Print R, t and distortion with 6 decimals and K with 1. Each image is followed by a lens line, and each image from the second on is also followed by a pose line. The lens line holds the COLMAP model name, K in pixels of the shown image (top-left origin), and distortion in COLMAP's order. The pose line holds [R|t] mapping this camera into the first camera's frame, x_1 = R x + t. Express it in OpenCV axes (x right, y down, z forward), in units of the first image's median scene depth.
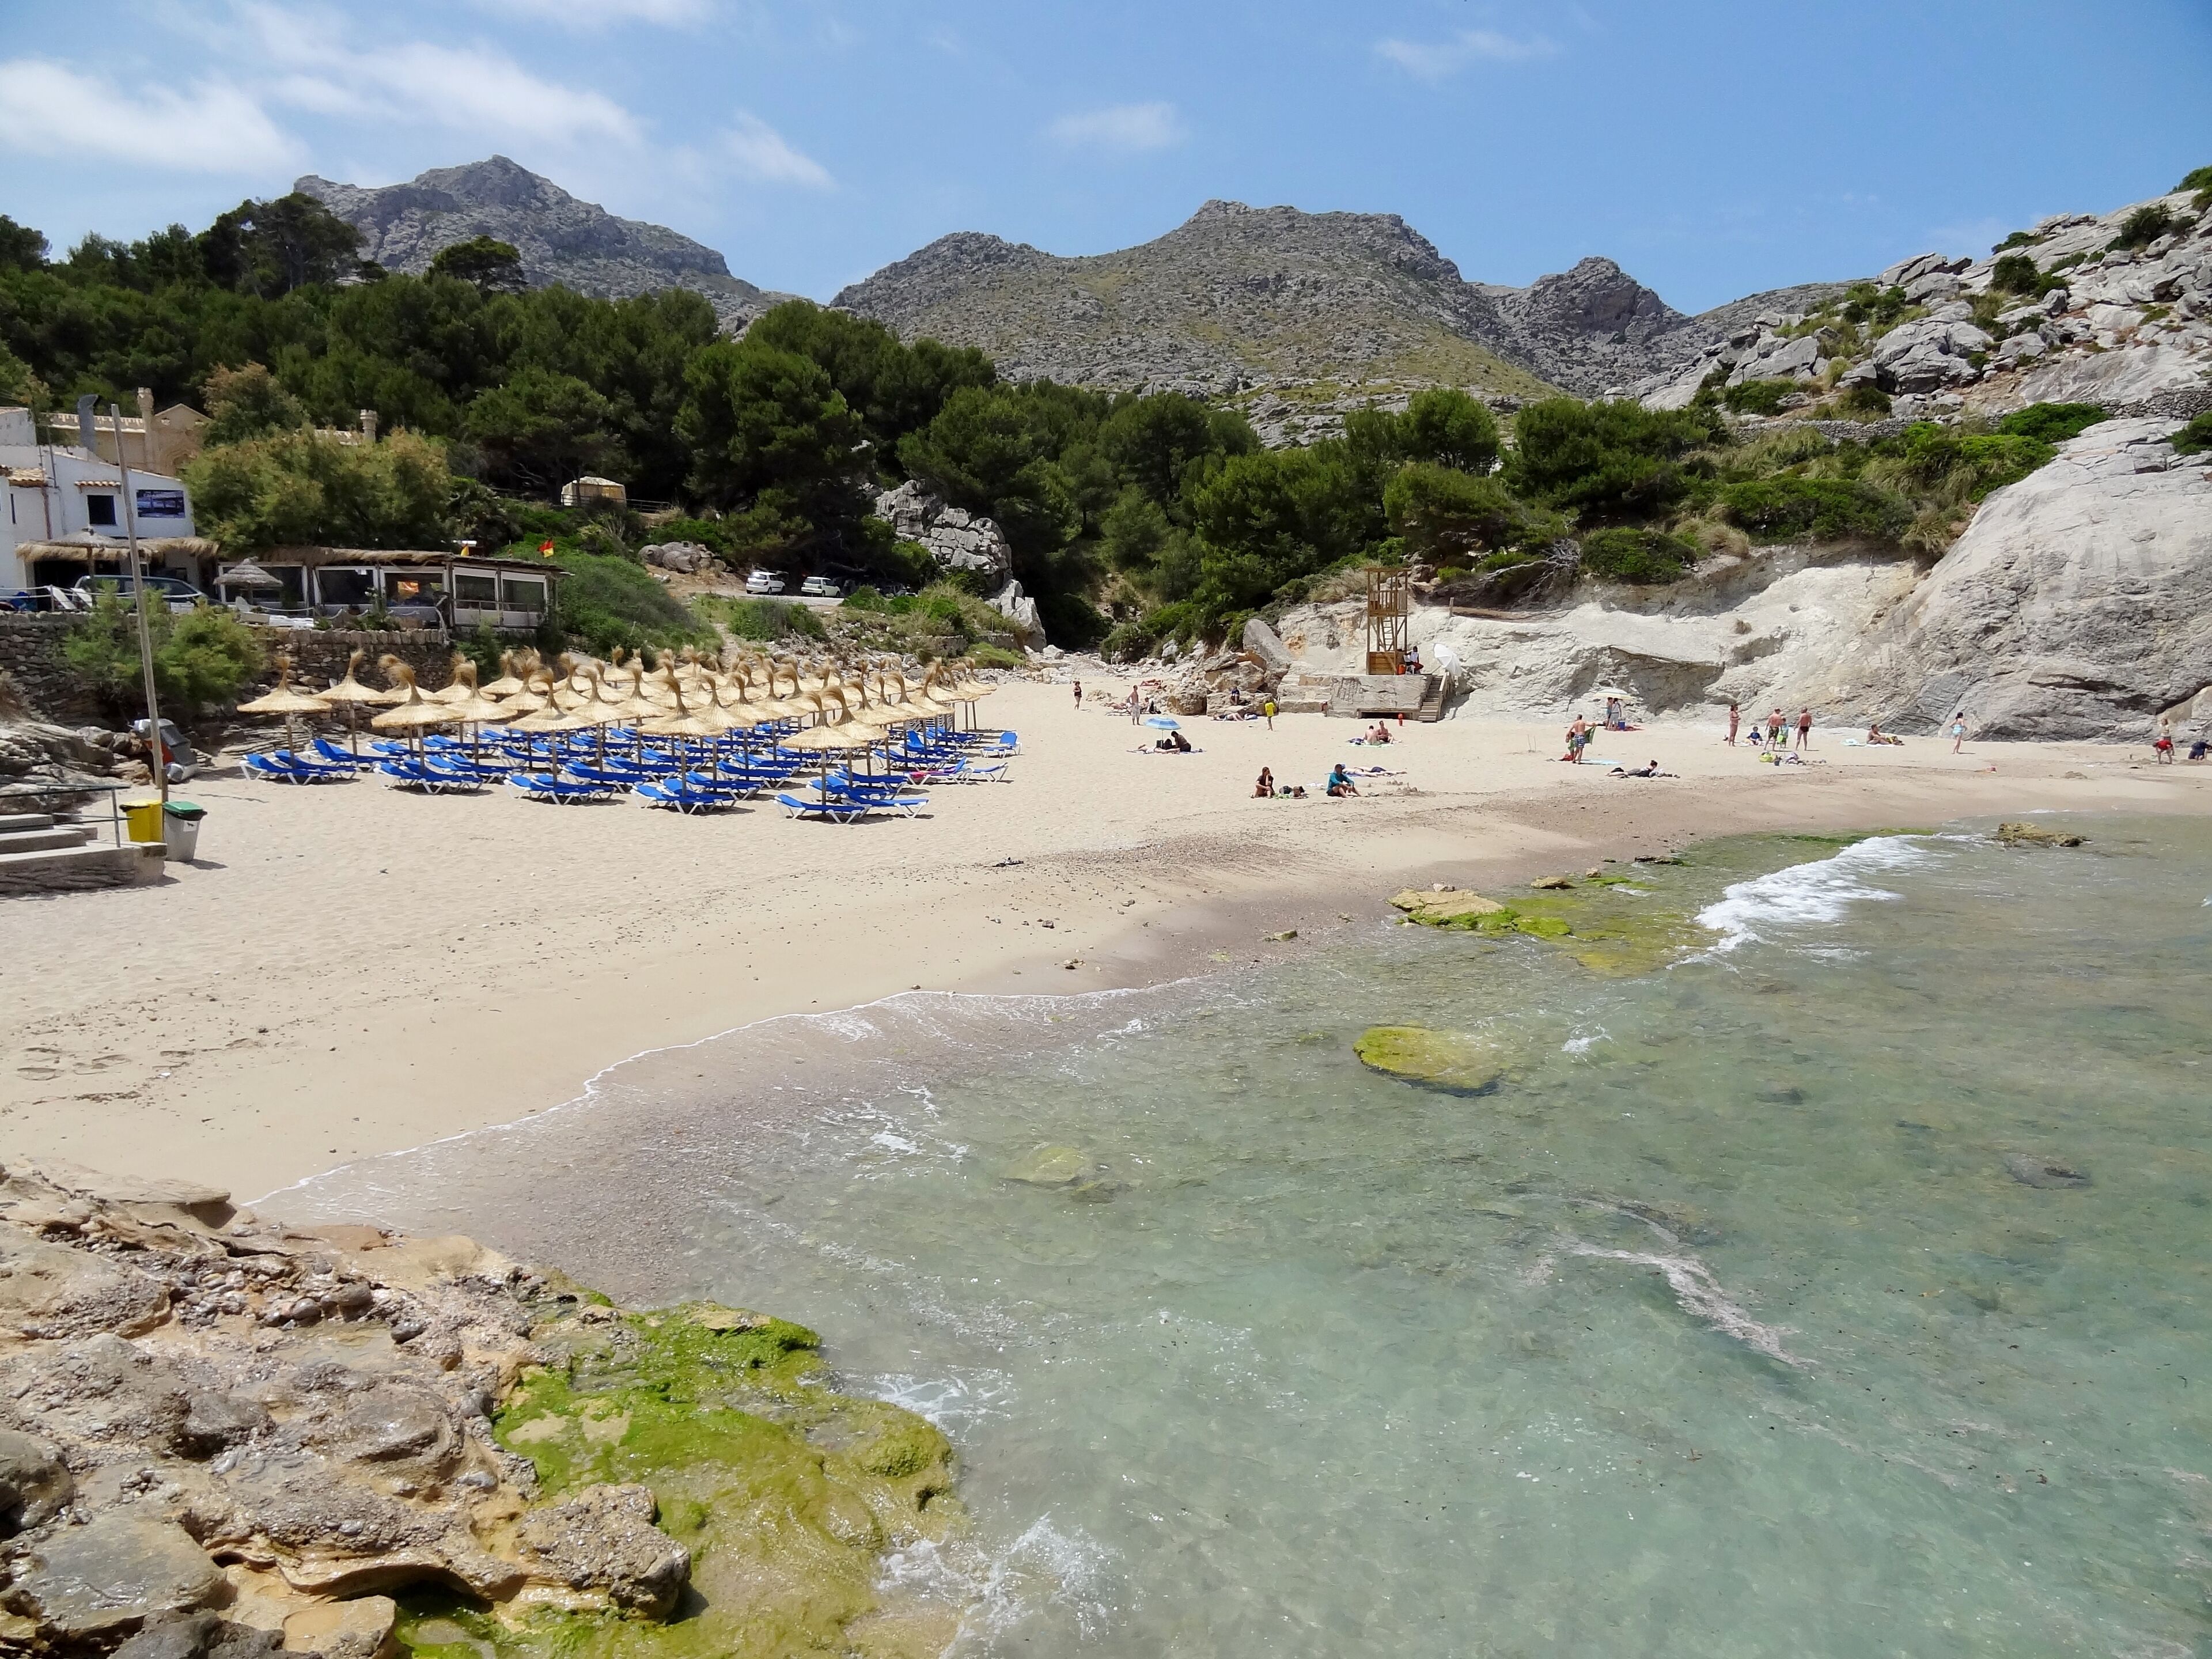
lens RADIAL K [[1552.3, 0, 1155.9], [0, 1552.3, 832.8], [0, 0, 1]] dist [-0.005831, 0.011460]
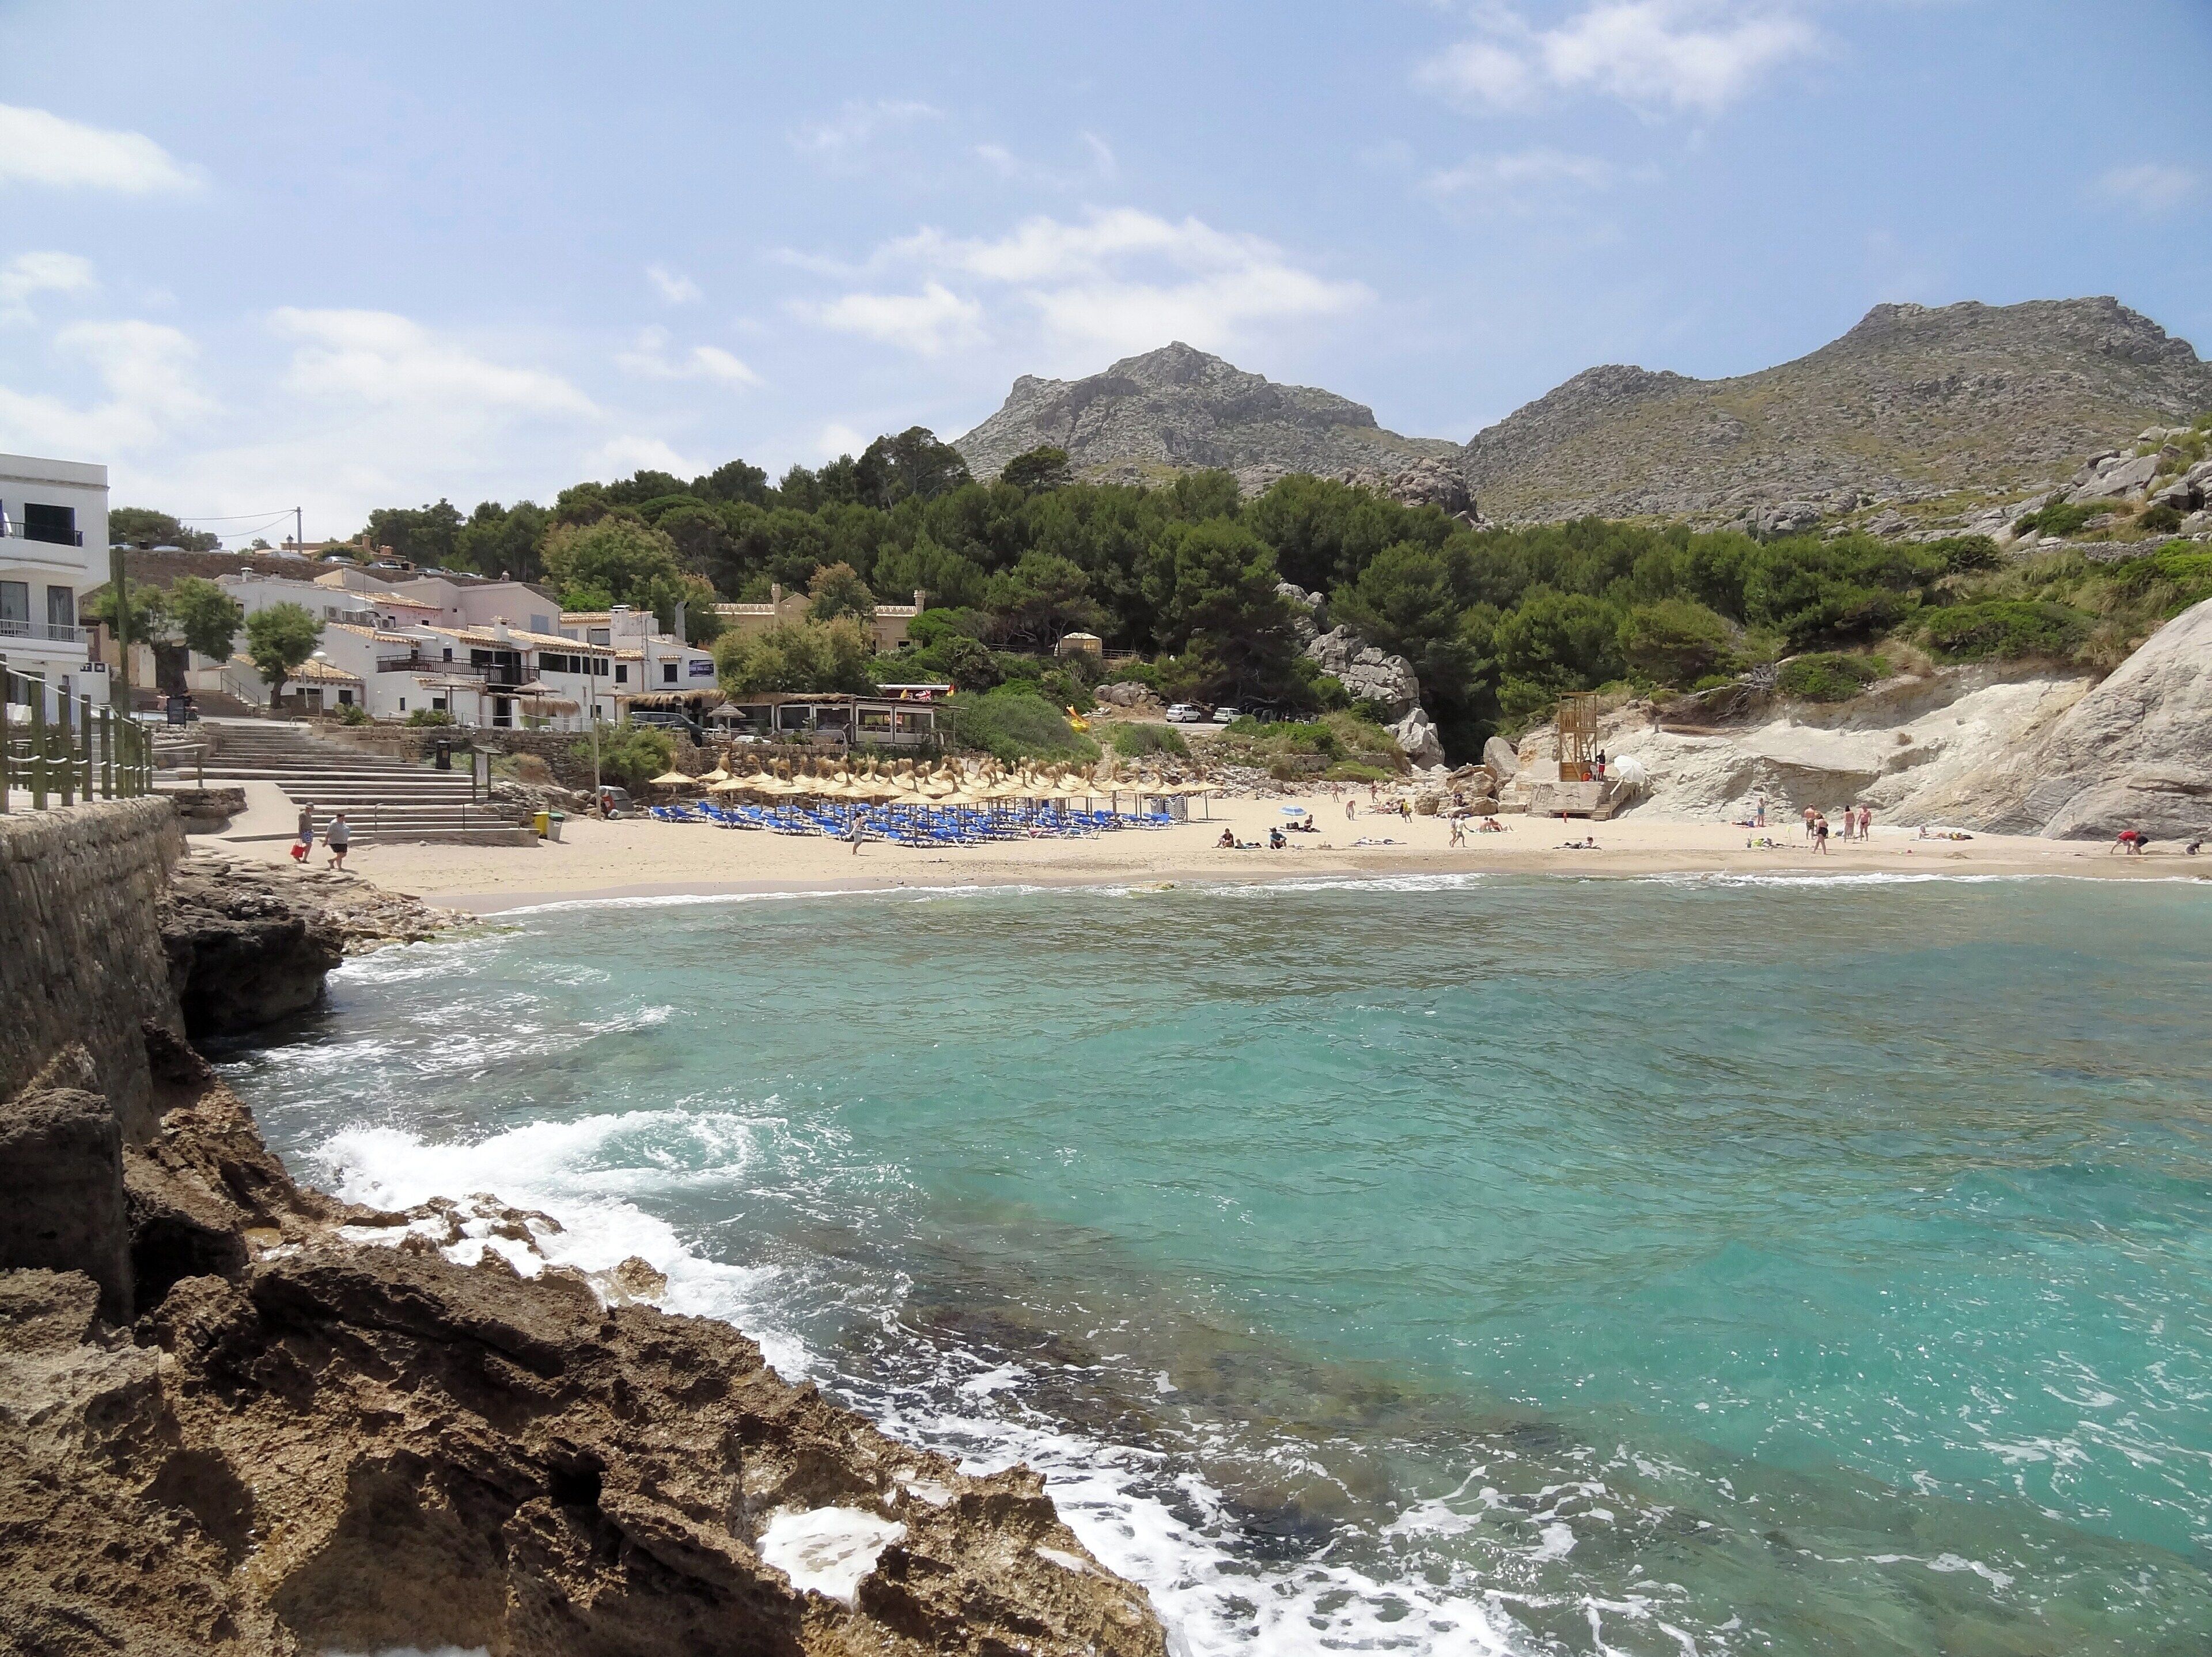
lens RADIAL K [[1556.2, 0, 1153.1], [0, 1556.2, 830.5], [0, 0, 1]] dist [-0.002964, 0.008298]
pose [[0.919800, 0.015379, -0.392086, 0.308103], [-0.048895, 0.995936, -0.075640, 0.039868], [0.389329, 0.088744, 0.916814, -0.205929]]
